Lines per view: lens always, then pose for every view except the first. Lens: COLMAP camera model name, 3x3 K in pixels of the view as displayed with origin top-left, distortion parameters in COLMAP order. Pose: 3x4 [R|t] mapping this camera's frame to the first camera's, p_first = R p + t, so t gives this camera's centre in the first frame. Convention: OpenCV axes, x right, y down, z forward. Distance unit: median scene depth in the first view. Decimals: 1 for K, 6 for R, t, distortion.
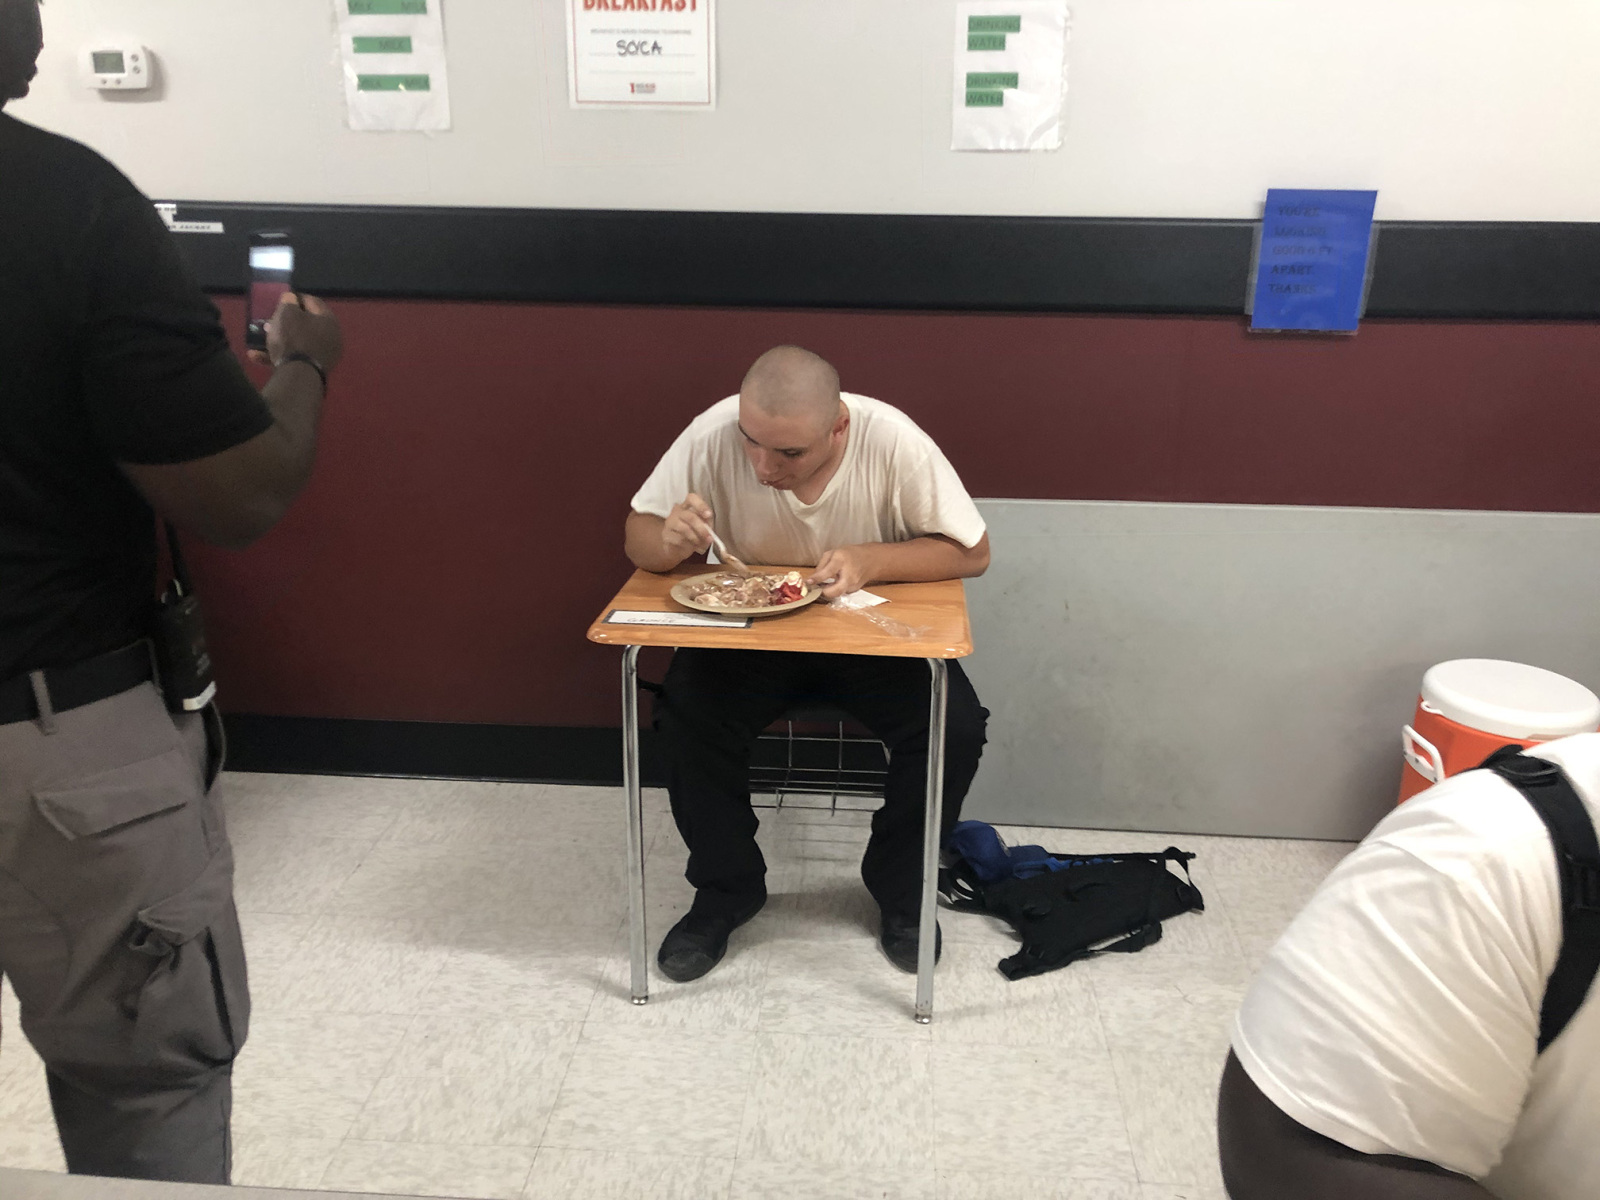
lens RADIAL K [[1314.4, 0, 803.8], [0, 1314.4, 610.6], [0, 0, 1]] dist [0.001247, 0.003168]
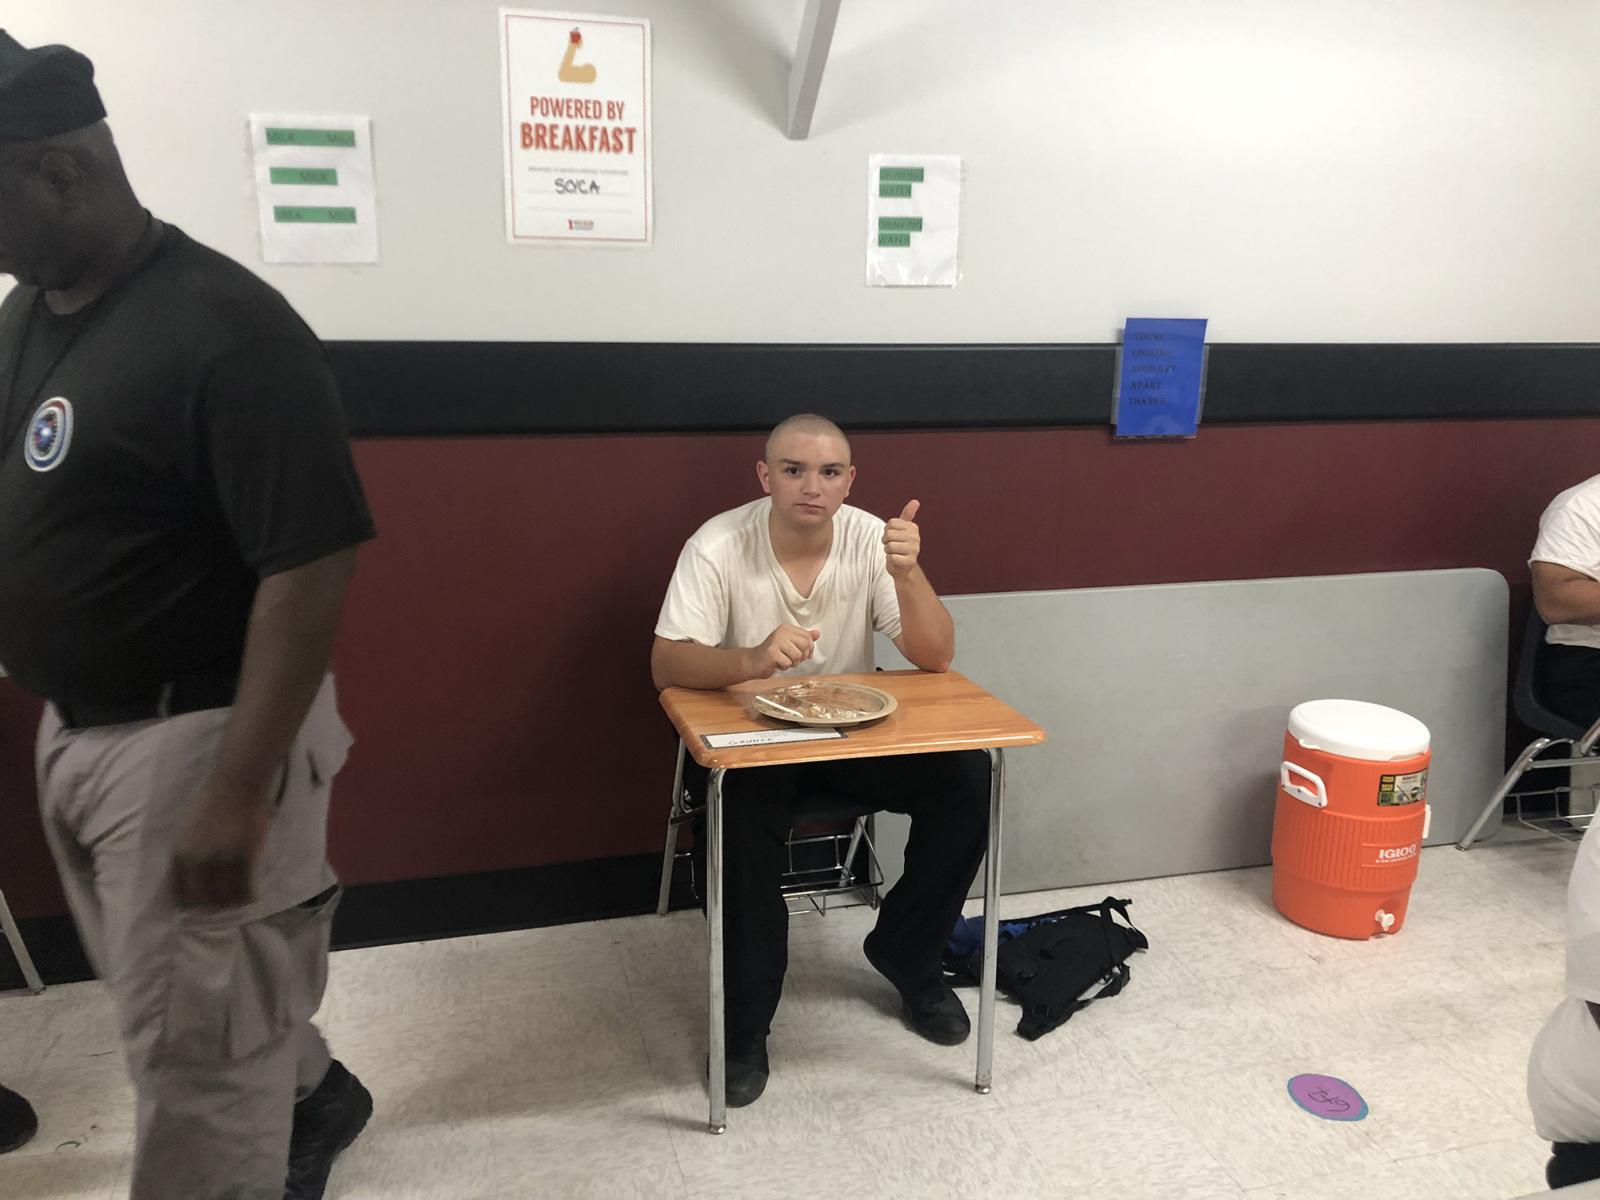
lens RADIAL K [[1312.1, 0, 796.1], [0, 1312.1, 619.0], [0, 0, 1]] dist [0.002611, 0.017993]
pose [[0.941826, -0.081850, 0.325983, -0.327517], [0.105441, 0.992885, -0.055339, -0.021266], [-0.319134, 0.086492, 0.943755, 0.014900]]
